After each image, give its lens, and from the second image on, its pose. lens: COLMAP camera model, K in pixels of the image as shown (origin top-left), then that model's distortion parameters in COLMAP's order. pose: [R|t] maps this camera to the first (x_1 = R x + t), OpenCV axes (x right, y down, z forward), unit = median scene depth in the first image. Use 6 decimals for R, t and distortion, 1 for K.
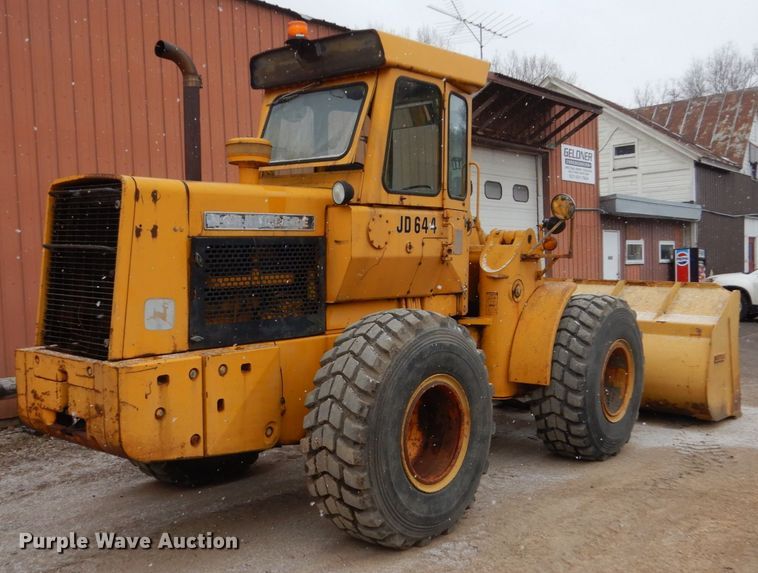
lens RADIAL K [[799.8, 0, 379.8], [0, 799.8, 315.9], [0, 0, 1]] dist [-0.012396, -0.016191]
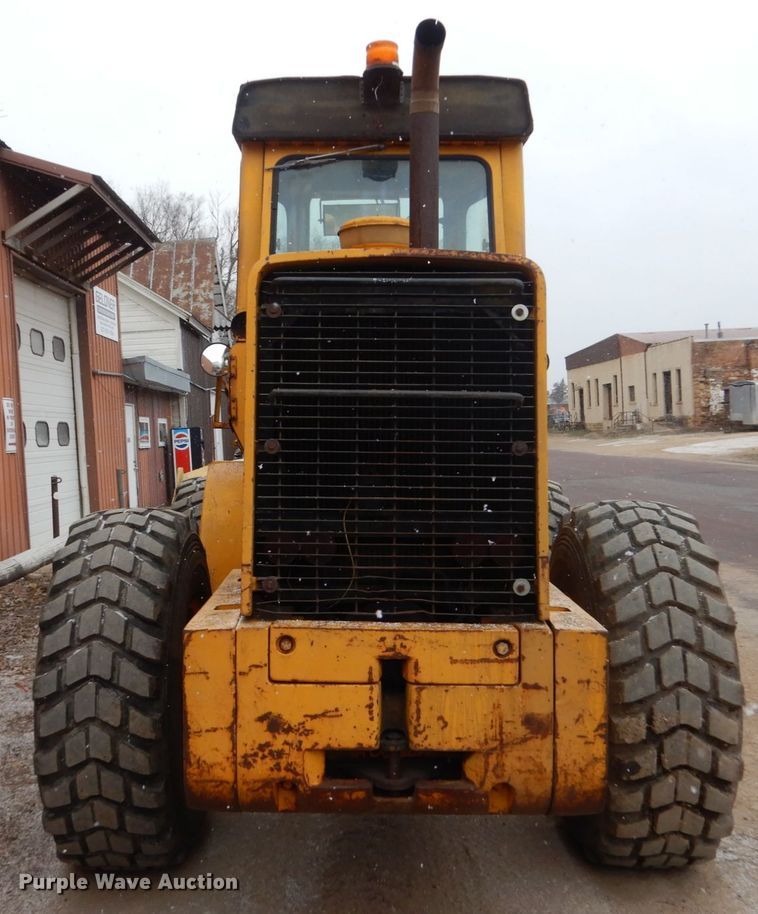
lens RADIAL K [[1032.0, 0, 379.0], [0, 1032.0, 457.0], [0, 0, 1]] dist [-0.000032, -0.001381]
pose [[0.782563, -0.016642, 0.622349, -0.165622], [0.053369, 0.997756, -0.040426, -0.005292], [-0.620280, 0.064850, 0.781695, 0.111478]]
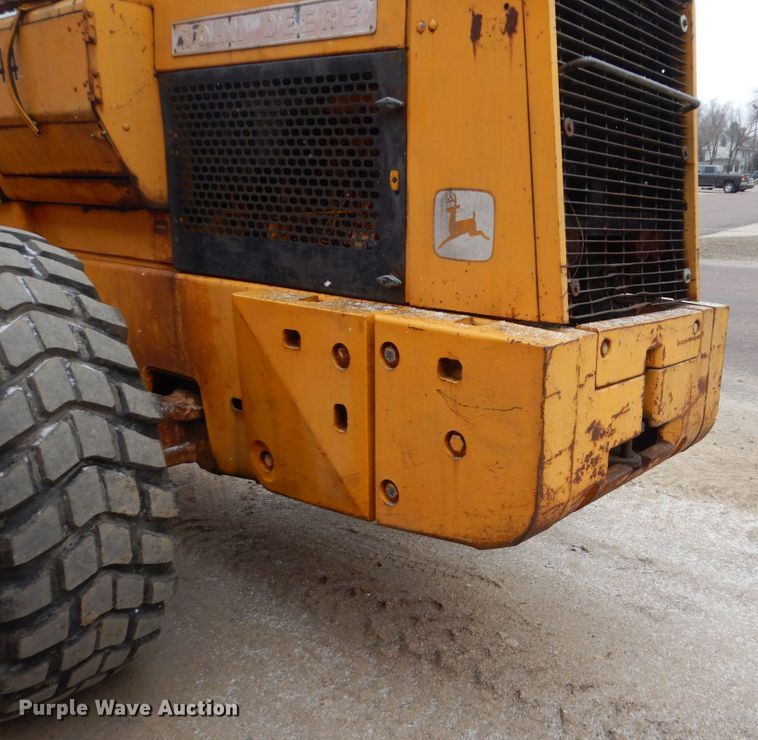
lens RADIAL K [[720.8, 0, 505.1], [0, 720.8, 384.2], [0, 0, 1]] dist [0.006524, -0.005734]
pose [[-0.032440, -0.239392, 0.970381, -0.178195], [0.047958, 0.969401, 0.240753, -0.004733], [-0.998322, 0.054348, -0.019967, 0.234389]]
